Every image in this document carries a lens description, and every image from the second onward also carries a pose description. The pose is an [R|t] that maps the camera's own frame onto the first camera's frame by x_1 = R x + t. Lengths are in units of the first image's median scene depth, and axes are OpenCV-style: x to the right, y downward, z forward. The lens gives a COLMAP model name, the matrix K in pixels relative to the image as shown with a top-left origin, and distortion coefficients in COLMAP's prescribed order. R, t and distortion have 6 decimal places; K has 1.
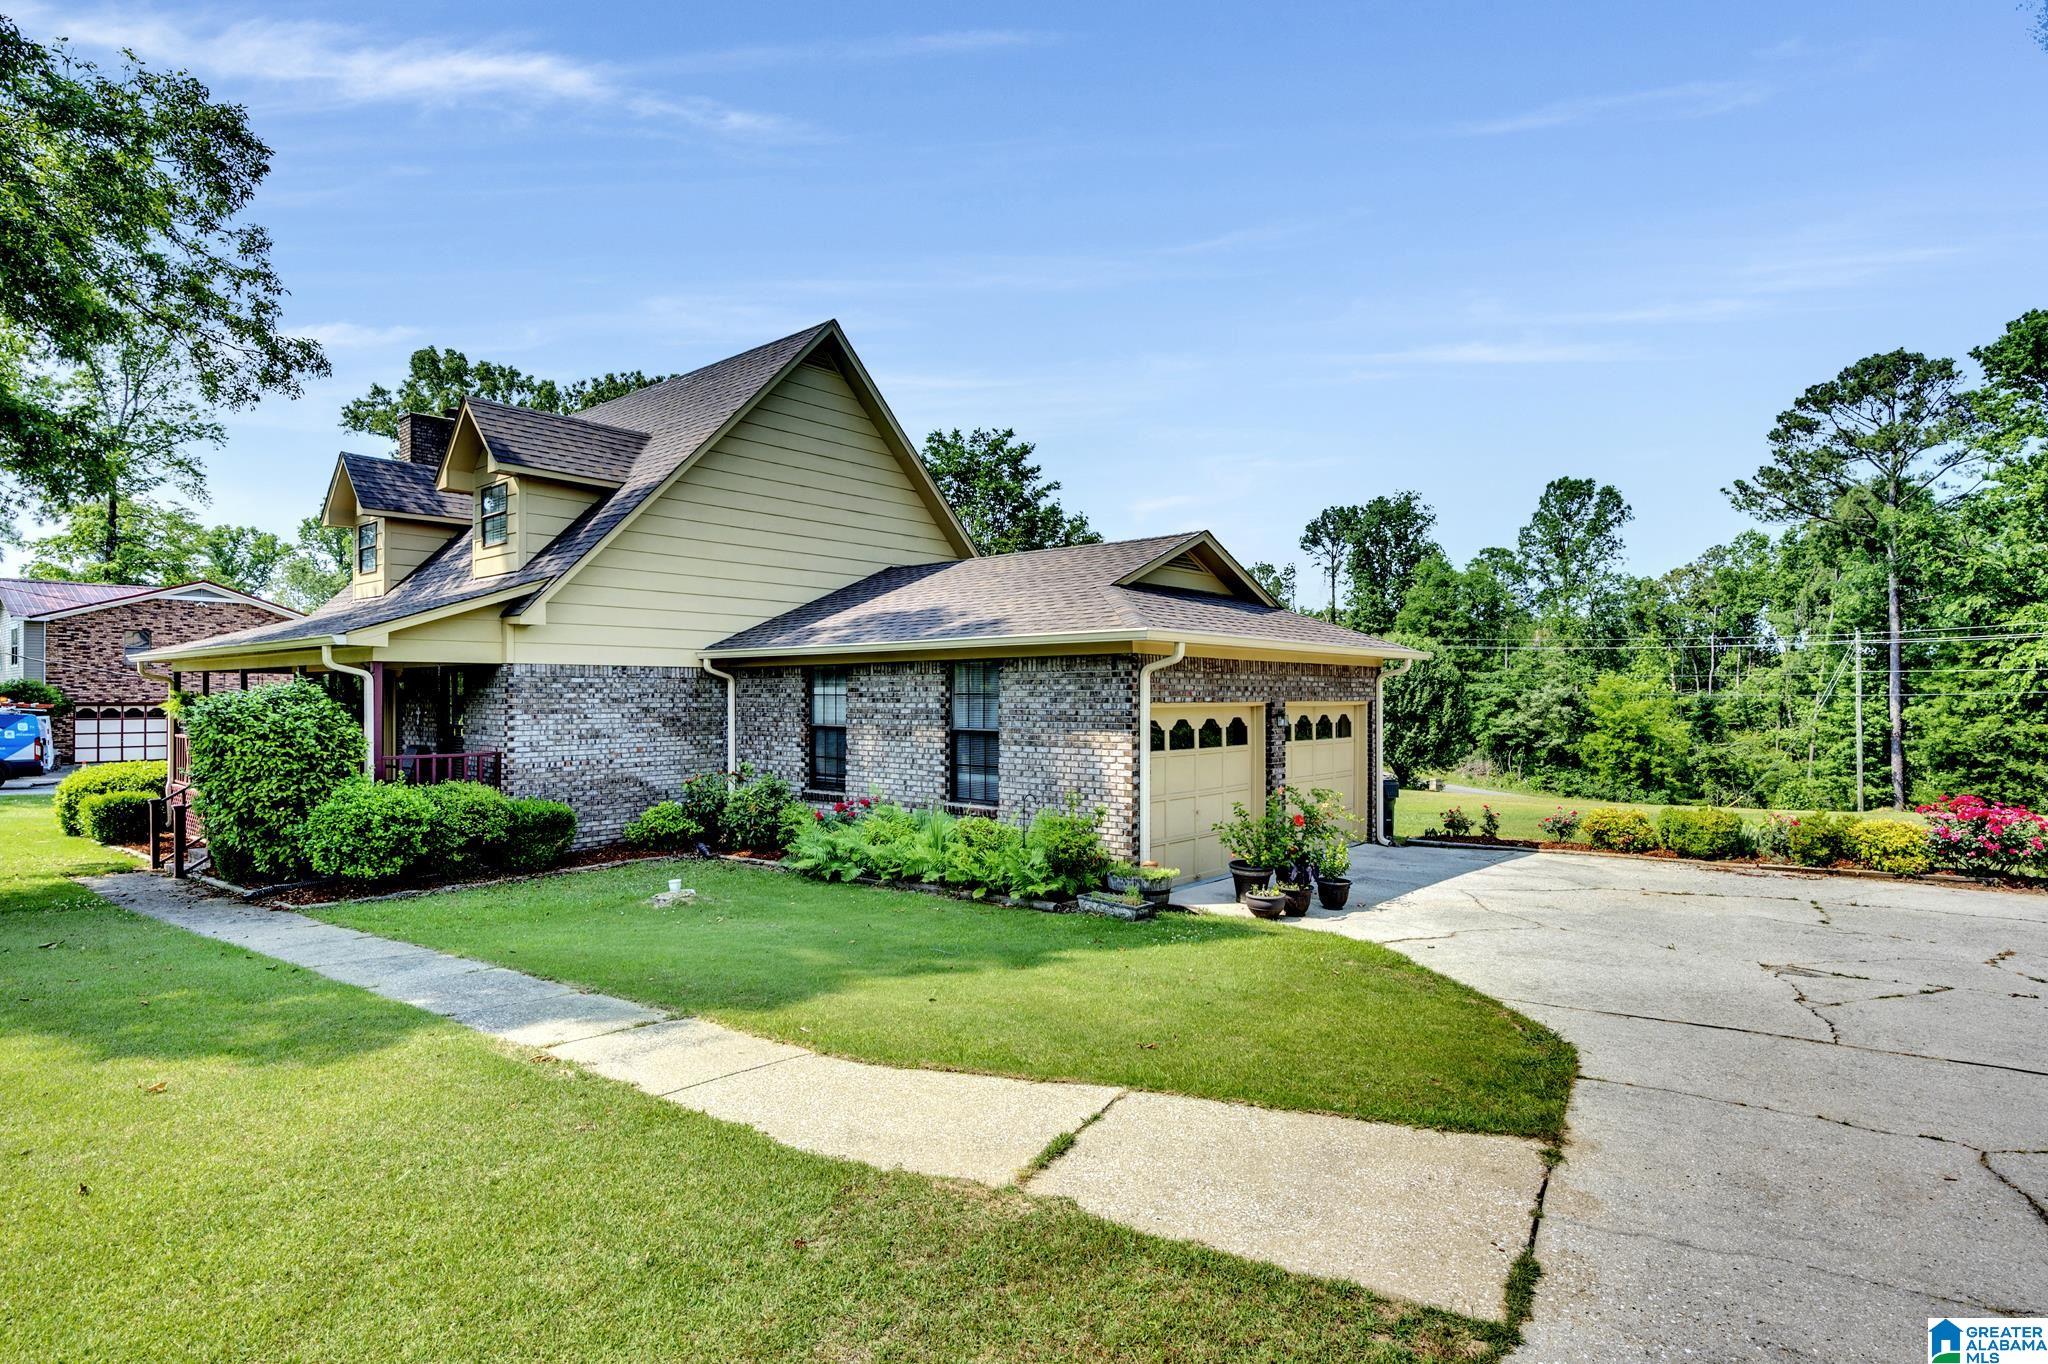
lens RADIAL K [[1061.2, 0, 1024.0], [0, 1061.2, 682.0], [0, 0, 1]] dist [-0.002660, -0.001384]
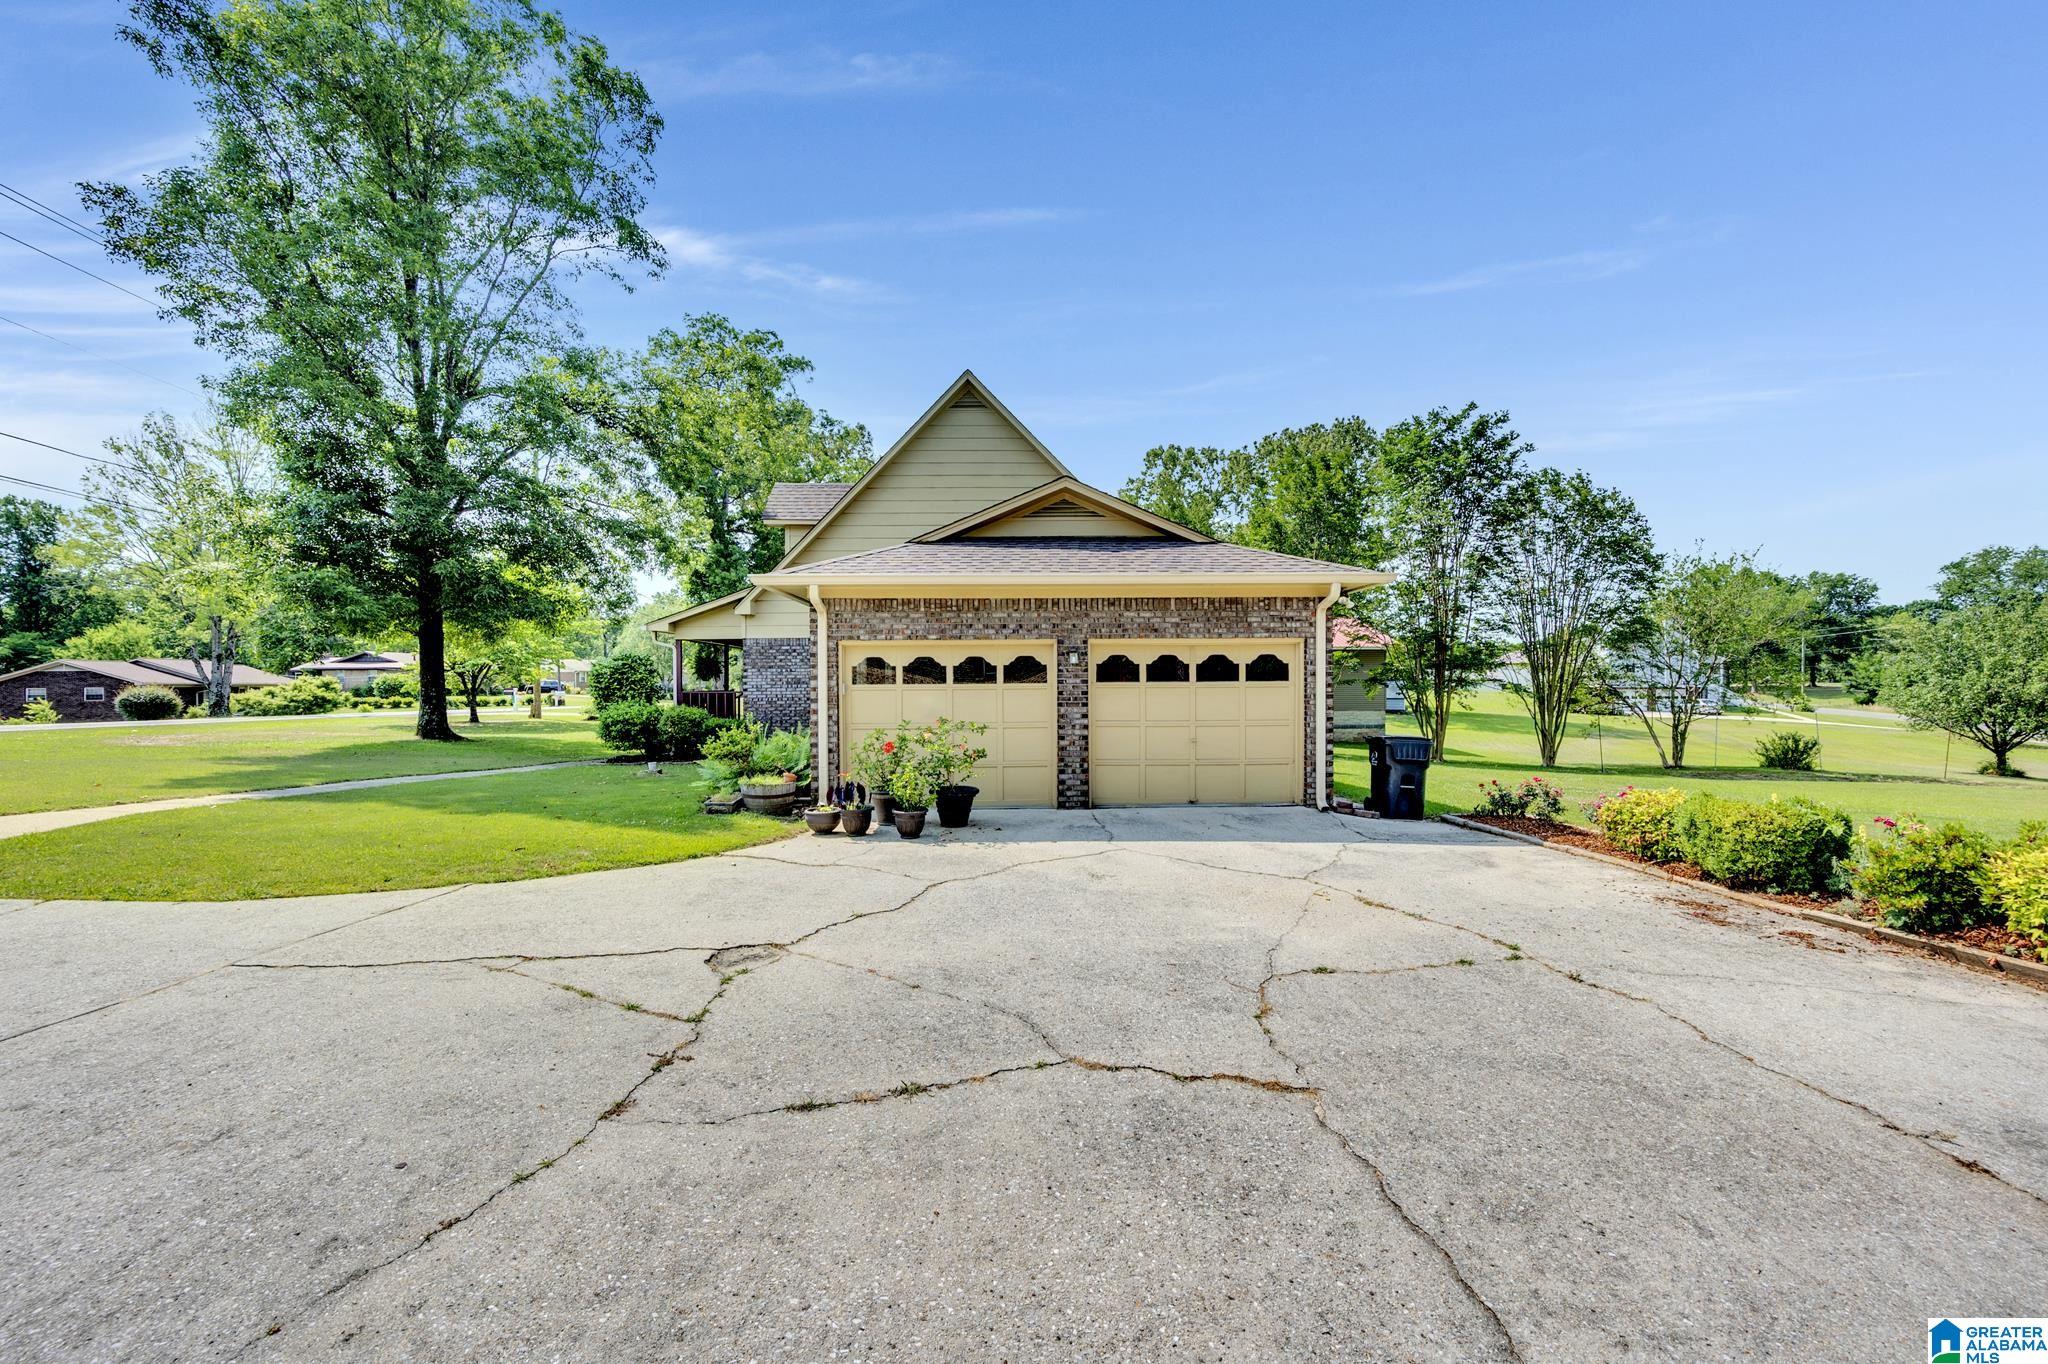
lens RADIAL K [[808.6, 0, 1025.8], [0, 808.6, 685.6], [0, 0, 1]] dist [-0.001727, 0.000203]
pose [[0.670910, -0.005749, -0.741517, 0.169042], [0.015487, 0.999860, 0.006260, 0.012420], [0.741377, -0.015684, 0.670905, 0.103982]]
